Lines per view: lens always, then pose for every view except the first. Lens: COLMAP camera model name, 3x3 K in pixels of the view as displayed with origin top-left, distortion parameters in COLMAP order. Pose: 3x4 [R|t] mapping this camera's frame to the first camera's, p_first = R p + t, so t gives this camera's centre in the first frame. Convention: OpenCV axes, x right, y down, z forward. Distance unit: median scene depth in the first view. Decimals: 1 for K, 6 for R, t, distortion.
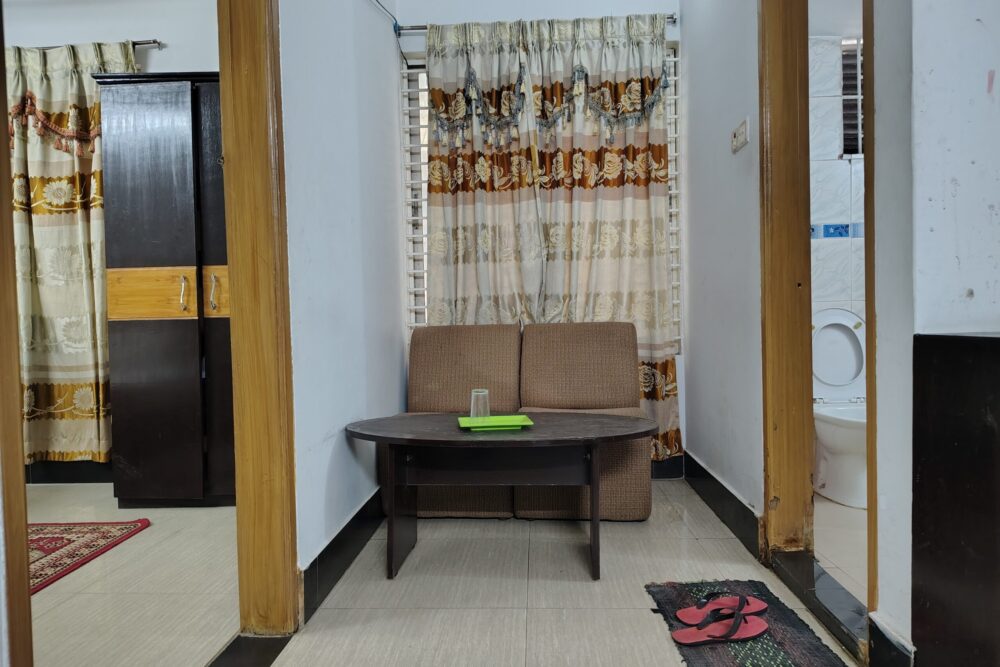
lens RADIAL K [[703.0, 0, 500.0], [0, 703.0, 333.5], [0, 0, 1]] dist [0.000156, 0.007336]
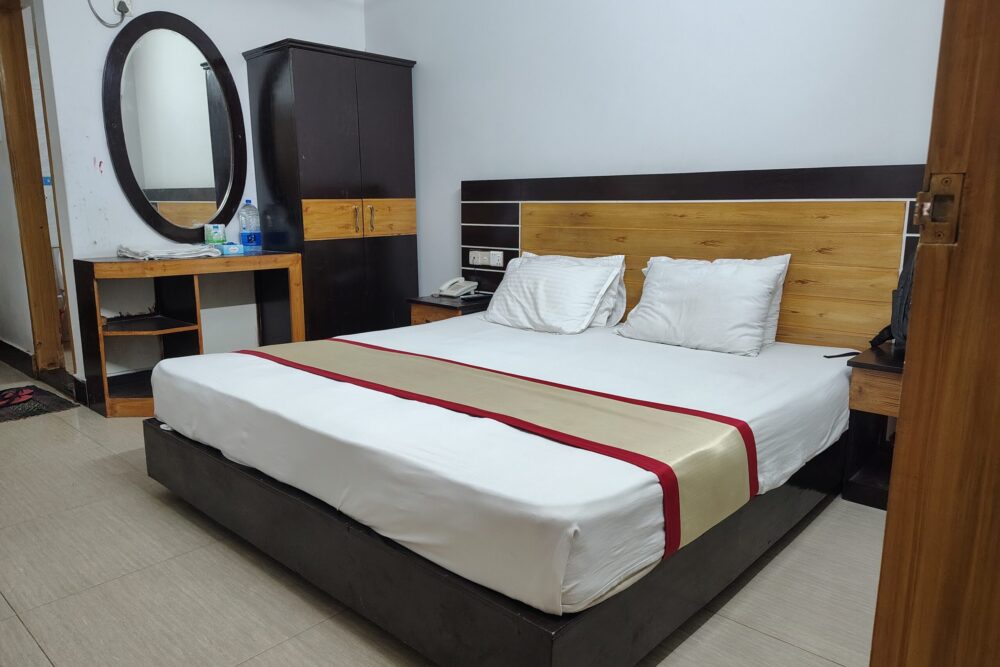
lens RADIAL K [[705.7, 0, 498.3], [0, 705.7, 339.2], [0, 0, 1]] dist [-0.000981, -0.002598]
pose [[0.641903, -0.126490, 0.756281, -0.241442], [0.006425, 0.987153, 0.159651, -0.067838], [-0.766759, -0.097622, 0.634469, -1.120150]]
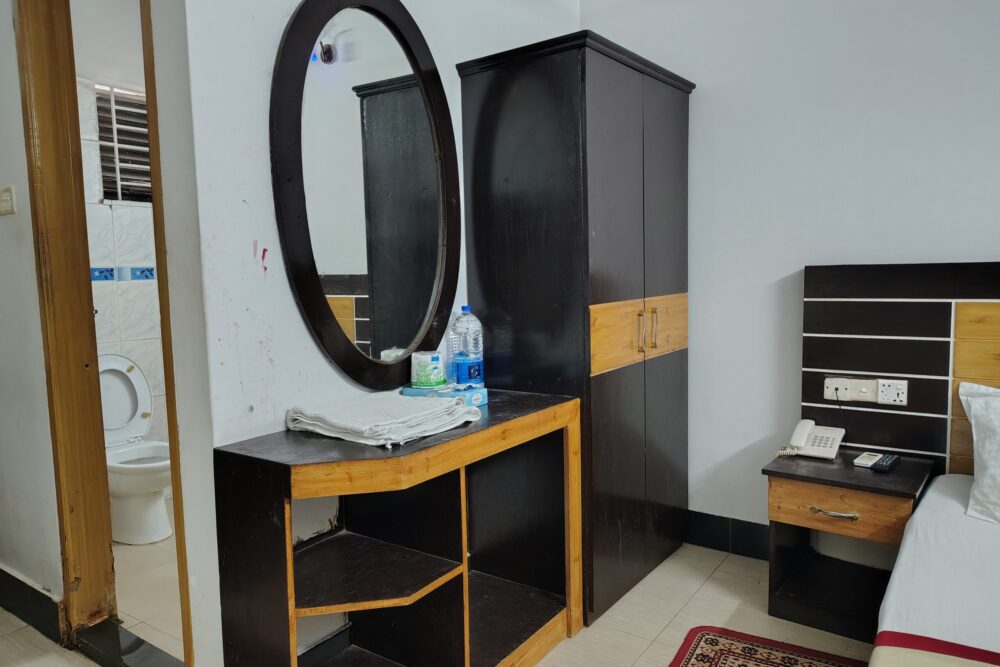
lens RADIAL K [[703.0, 0, 500.0], [0, 703.0, 333.5], [0, 0, 1]] dist [0.000156, 0.007336]
pose [[0.546310, -0.067430, 0.834865, -0.095910], [0.032681, 0.997711, 0.059197, -0.156415], [-0.836945, -0.005055, 0.547263, -0.060577]]
